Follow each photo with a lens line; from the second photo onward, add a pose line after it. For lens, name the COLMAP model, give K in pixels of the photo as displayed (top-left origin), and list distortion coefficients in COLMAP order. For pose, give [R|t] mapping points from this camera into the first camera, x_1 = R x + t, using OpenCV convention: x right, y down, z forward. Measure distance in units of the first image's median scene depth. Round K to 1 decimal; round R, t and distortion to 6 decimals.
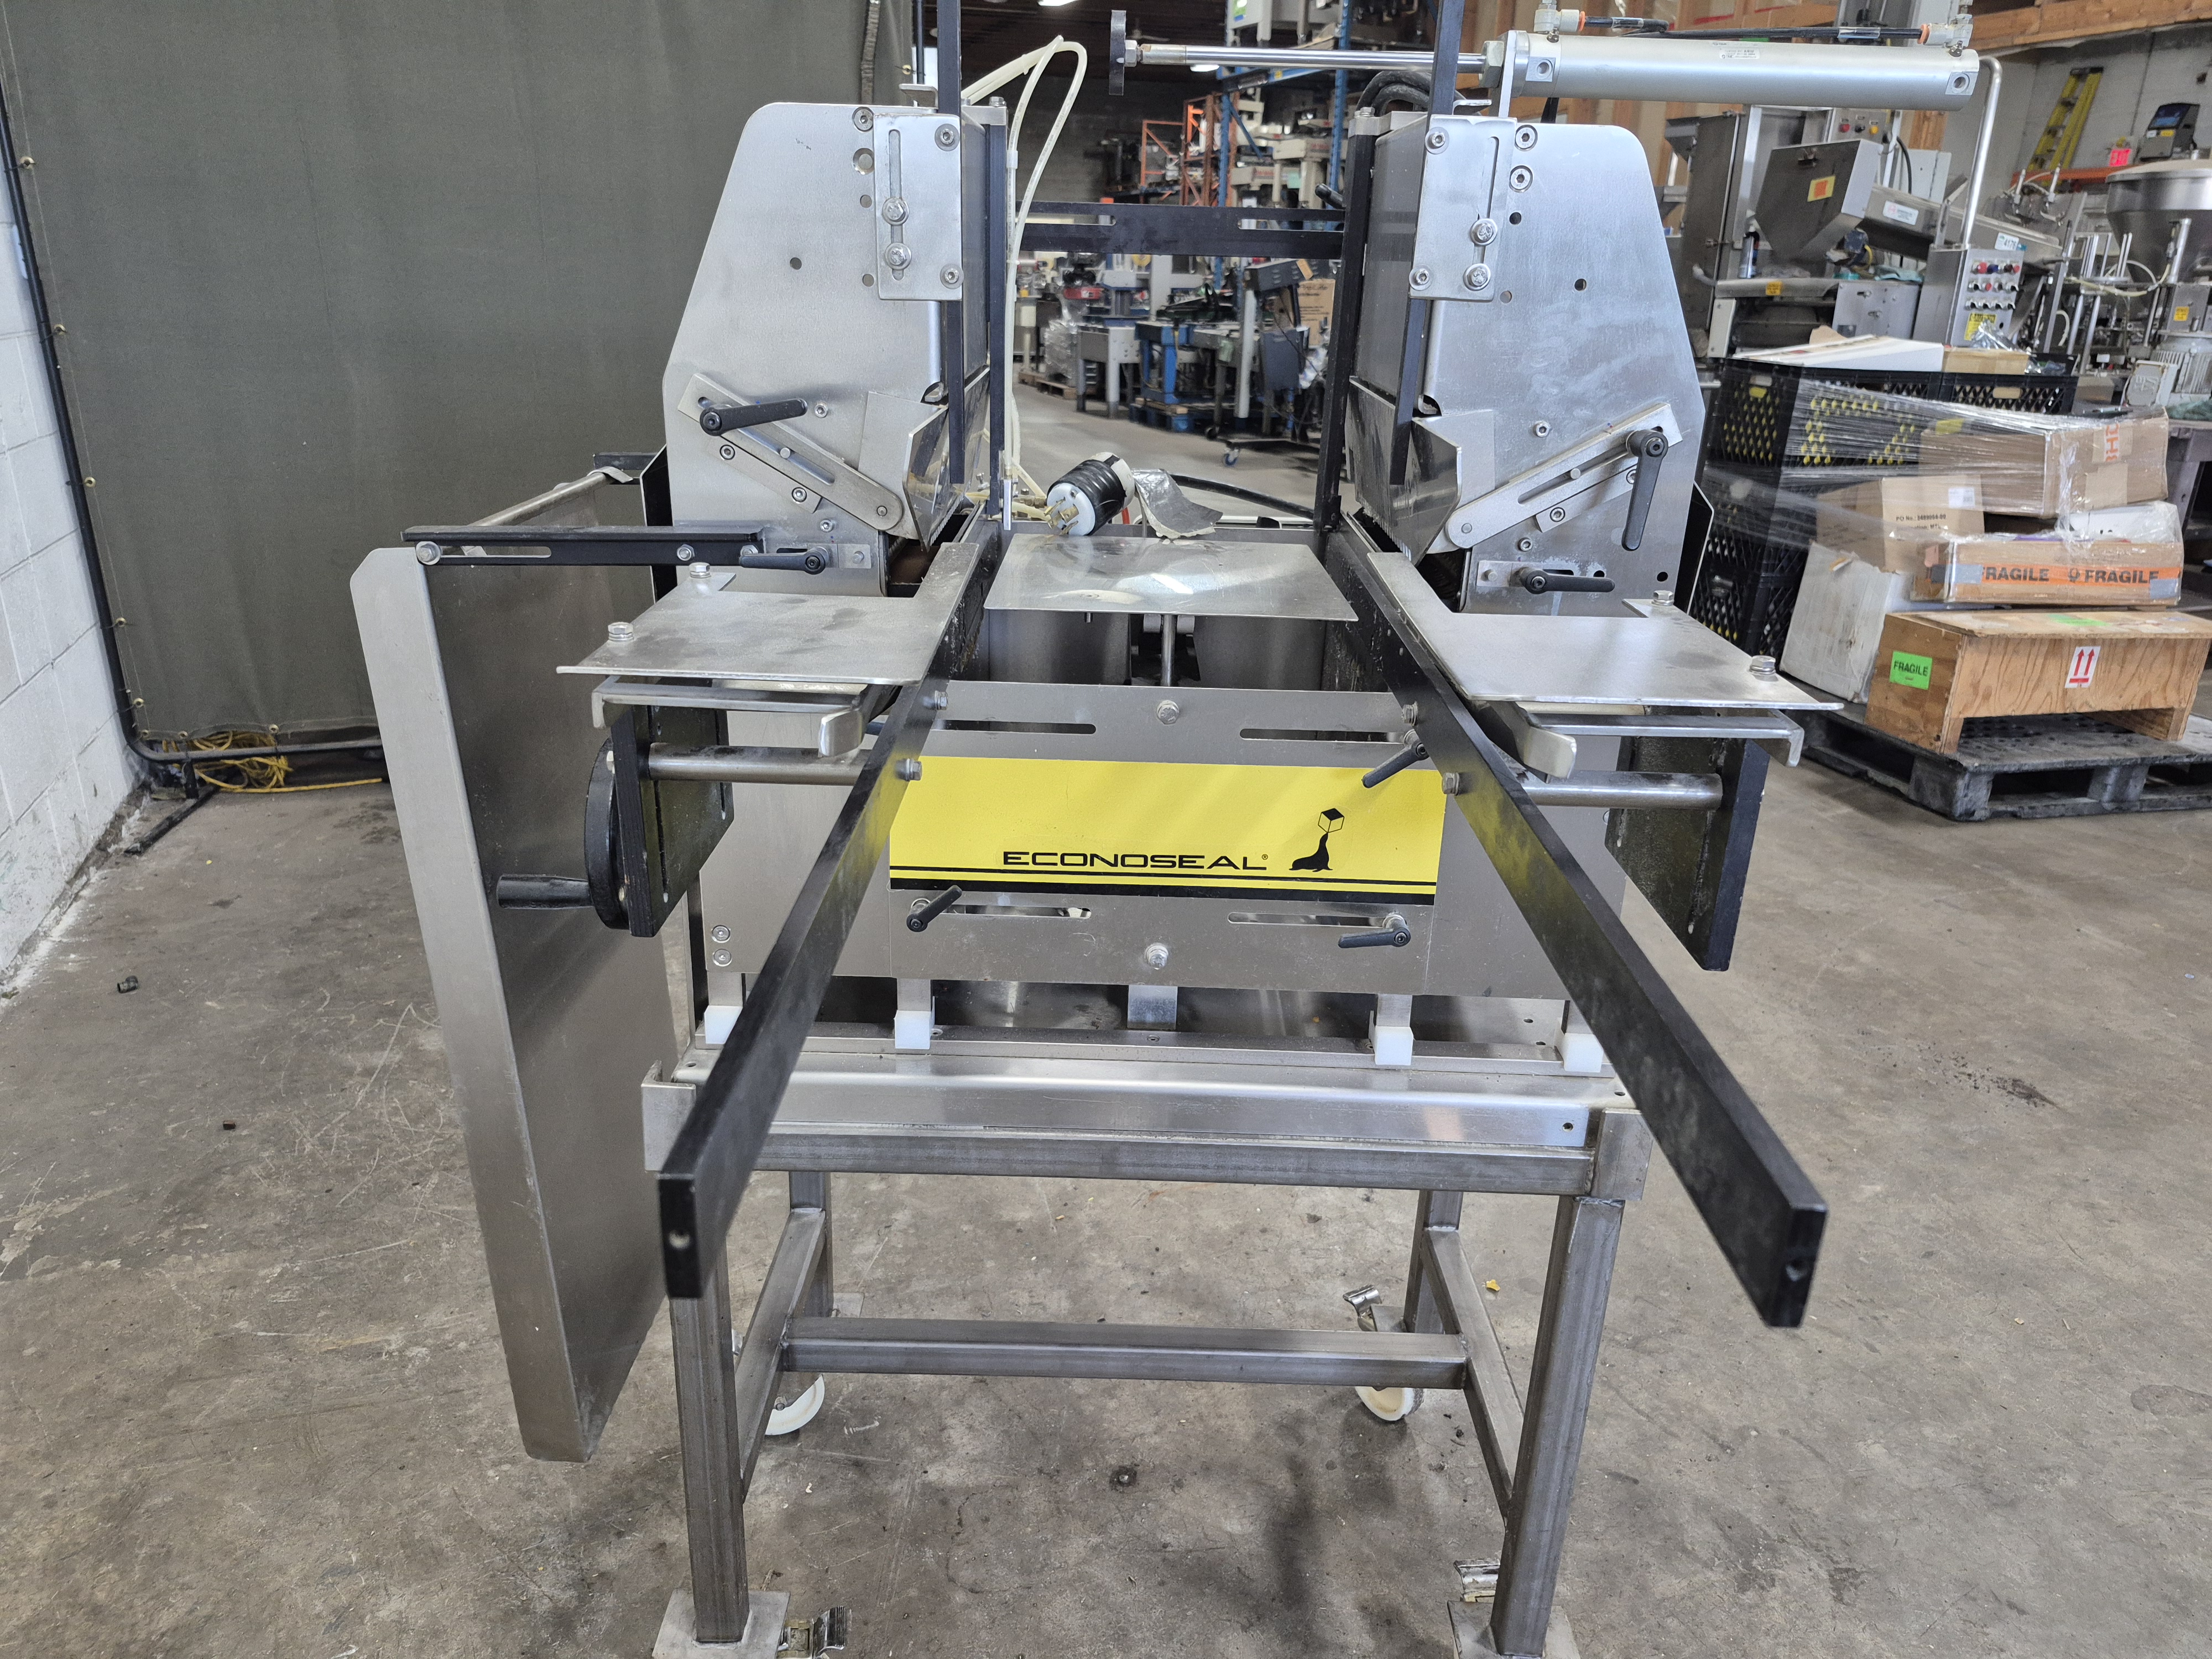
lens RADIAL K [[1487.1, 0, 1103.6], [0, 1487.1, 828.7], [0, 0, 1]] dist [-0.002434, 0.000269]
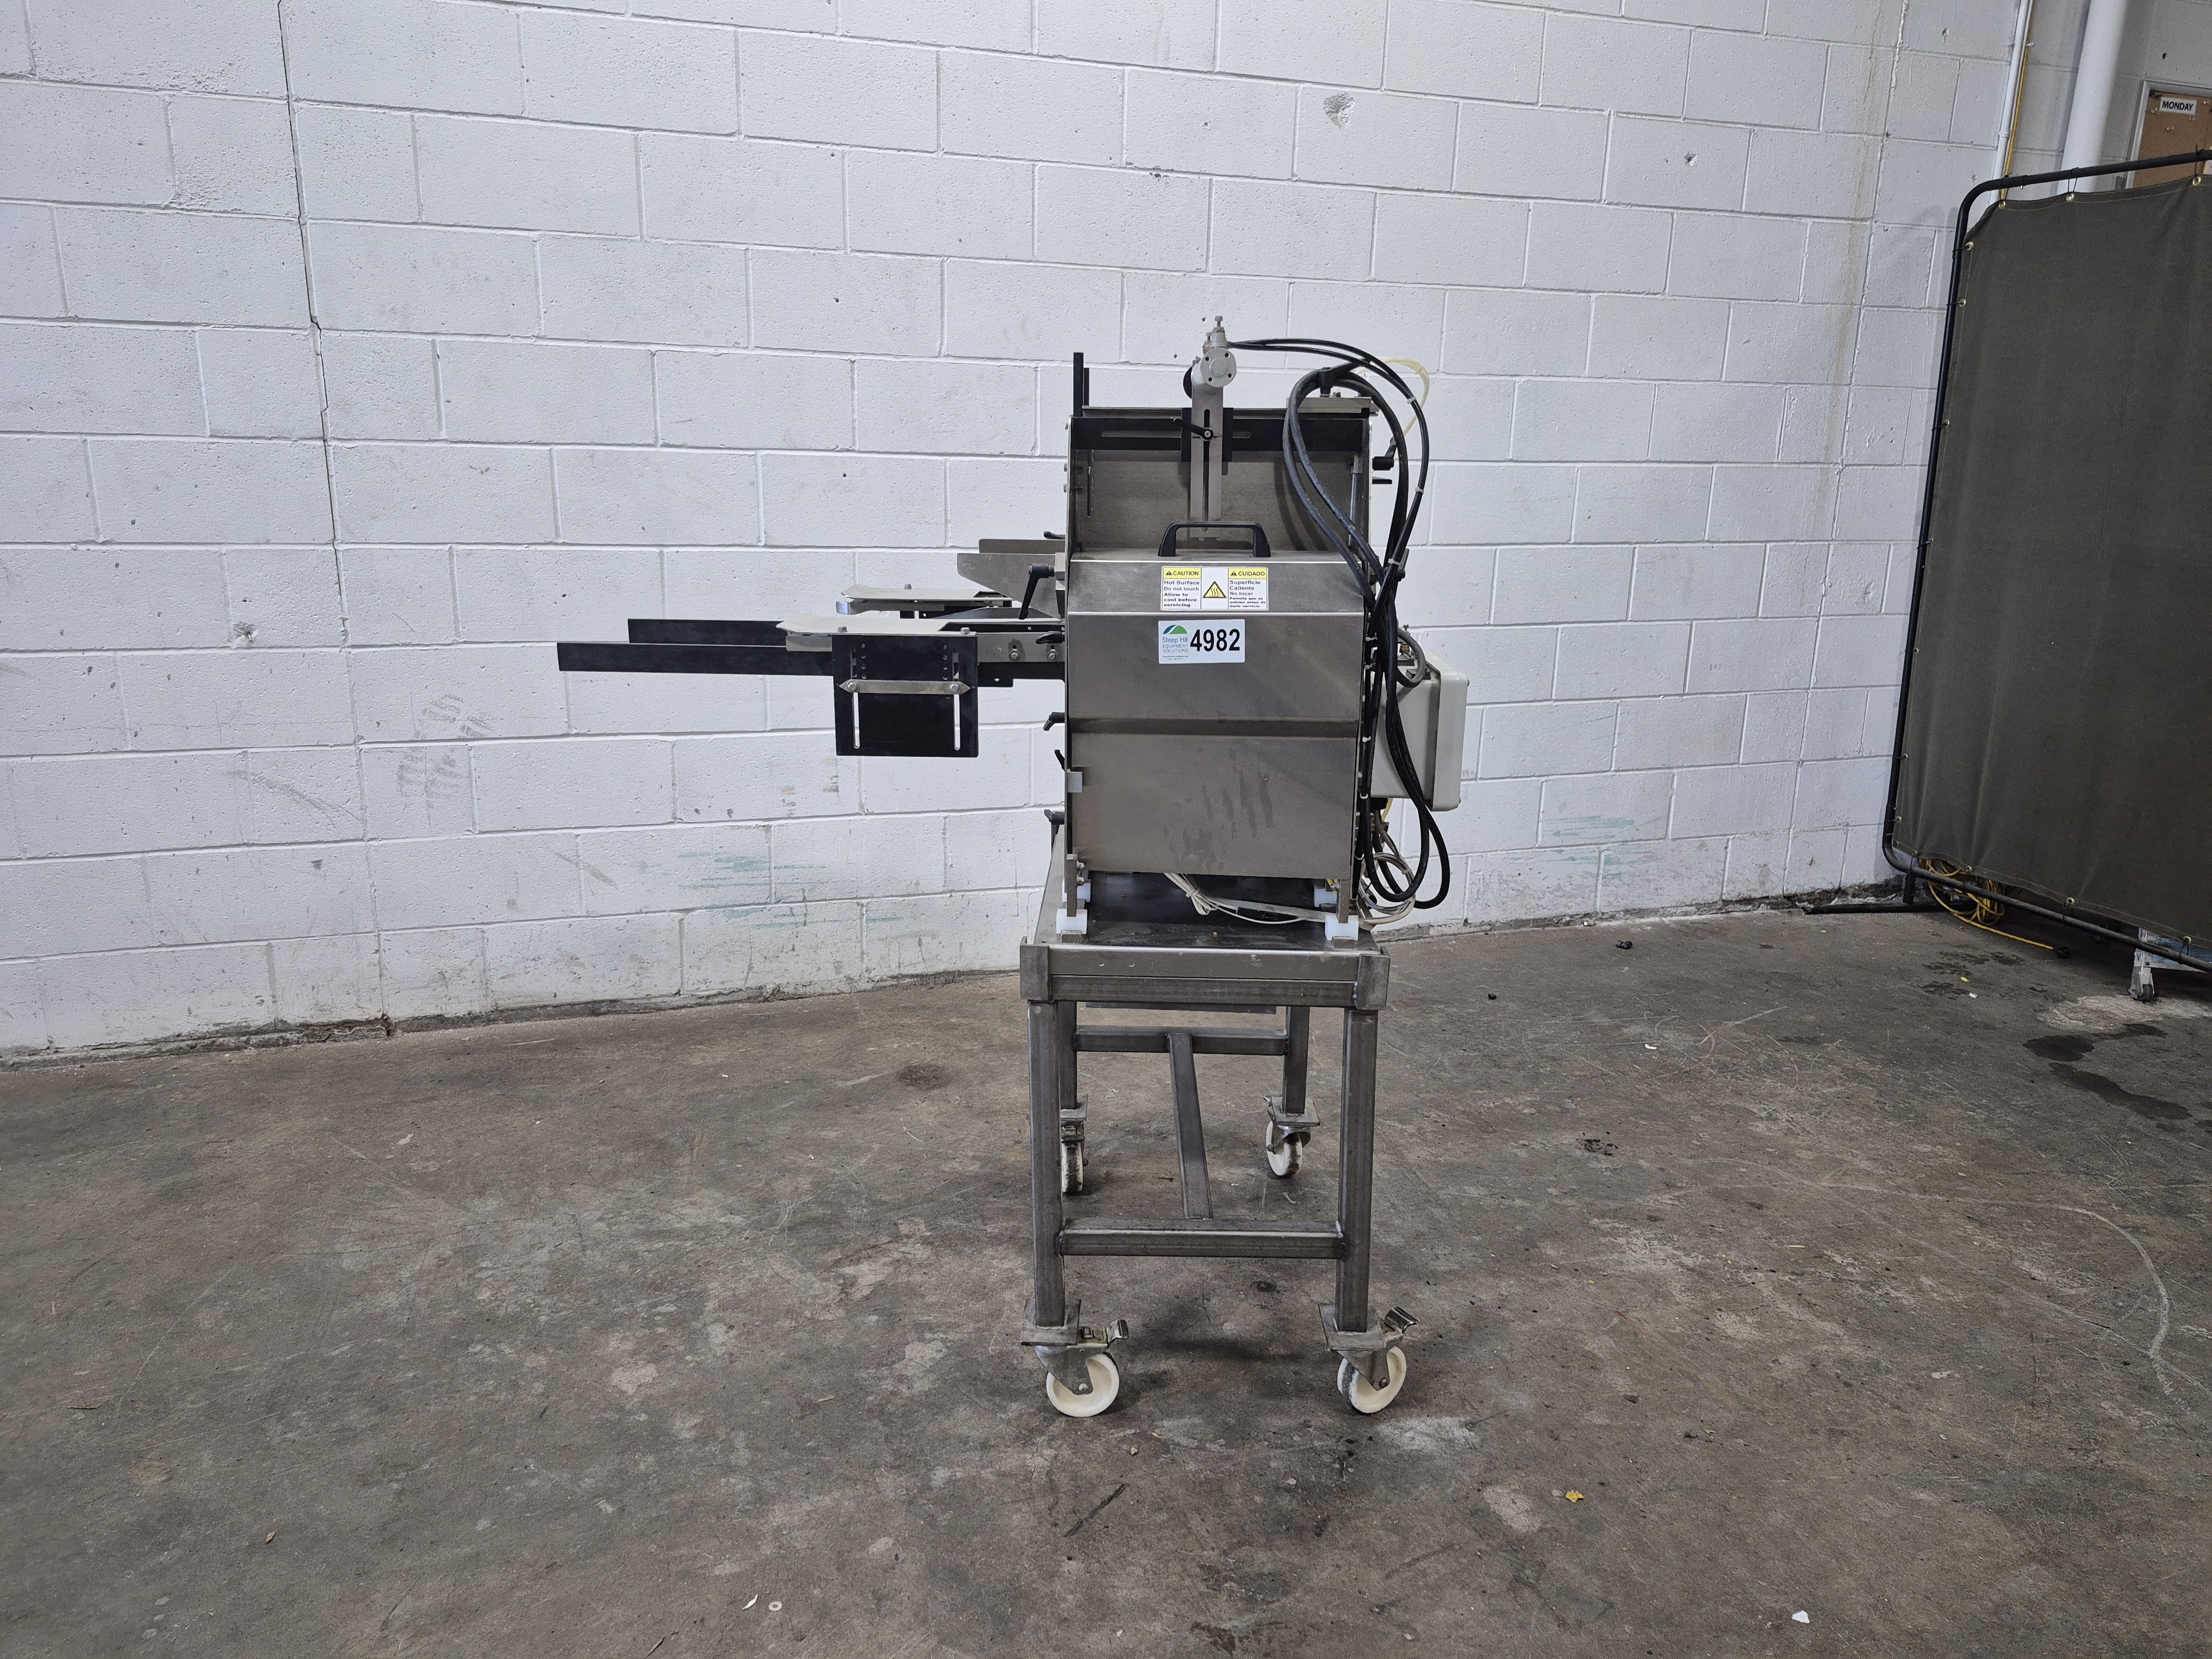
lens RADIAL K [[1487.1, 0, 1104.8], [0, 1487.1, 830.3], [0, 0, 1]] dist [-0.002434, 0.000269]
pose [[0.039440, 0.230949, -0.972166, 0.608743], [-0.373506, 0.905804, 0.200031, -0.083727], [0.926789, 0.355221, 0.121985, 0.258050]]
